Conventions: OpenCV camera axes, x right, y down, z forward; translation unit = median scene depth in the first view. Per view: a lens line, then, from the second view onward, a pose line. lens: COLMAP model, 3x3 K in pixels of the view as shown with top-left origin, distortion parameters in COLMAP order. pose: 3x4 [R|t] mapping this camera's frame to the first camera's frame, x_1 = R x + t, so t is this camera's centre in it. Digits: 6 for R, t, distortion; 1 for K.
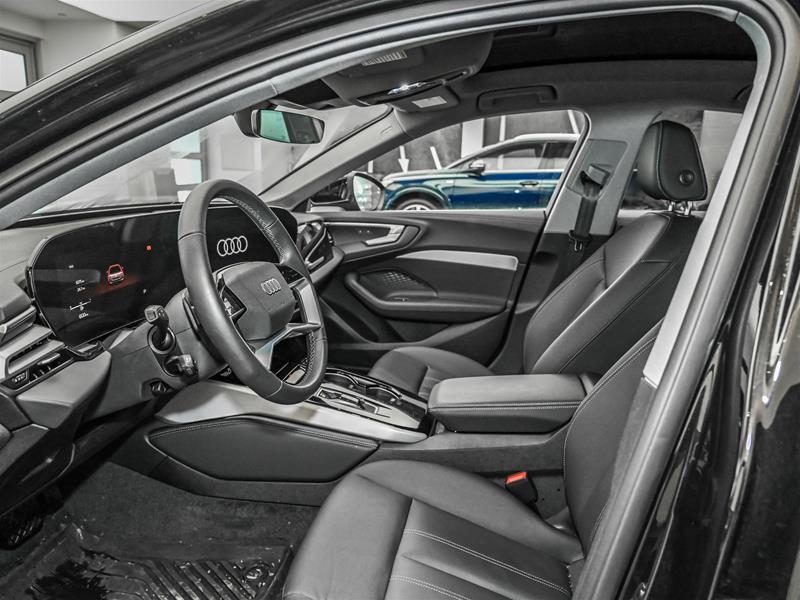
lens RADIAL K [[597.1, 0, 404.3], [0, 597.1, 301.8], [0, 0, 1]] dist [-0.003507, 0.003794]
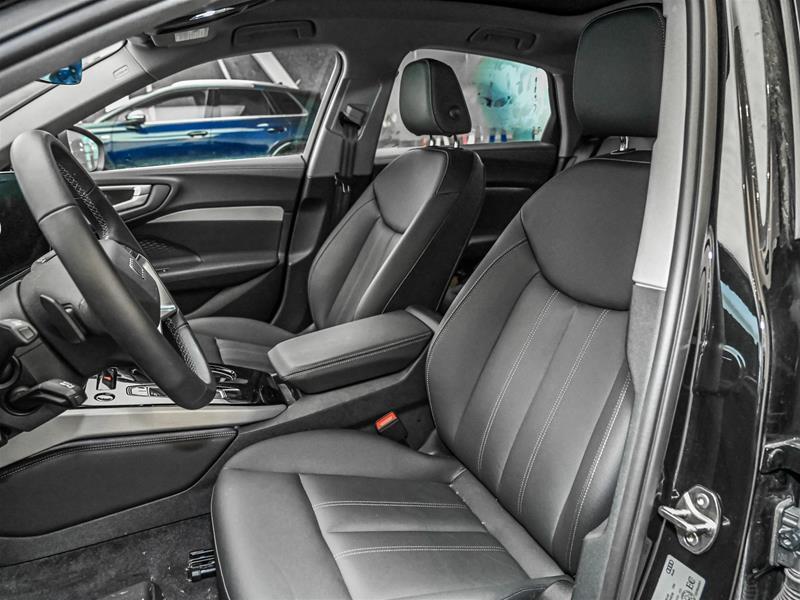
lens RADIAL K [[597.1, 0, 400.7], [0, 597.1, 299.6], [0, 0, 1]] dist [-0.003507, 0.003794]
pose [[0.851499, -0.189153, 0.489051, -0.149728], [0.151023, 0.981616, 0.116715, -0.011848], [-0.502138, -0.025525, 0.864411, 0.074486]]
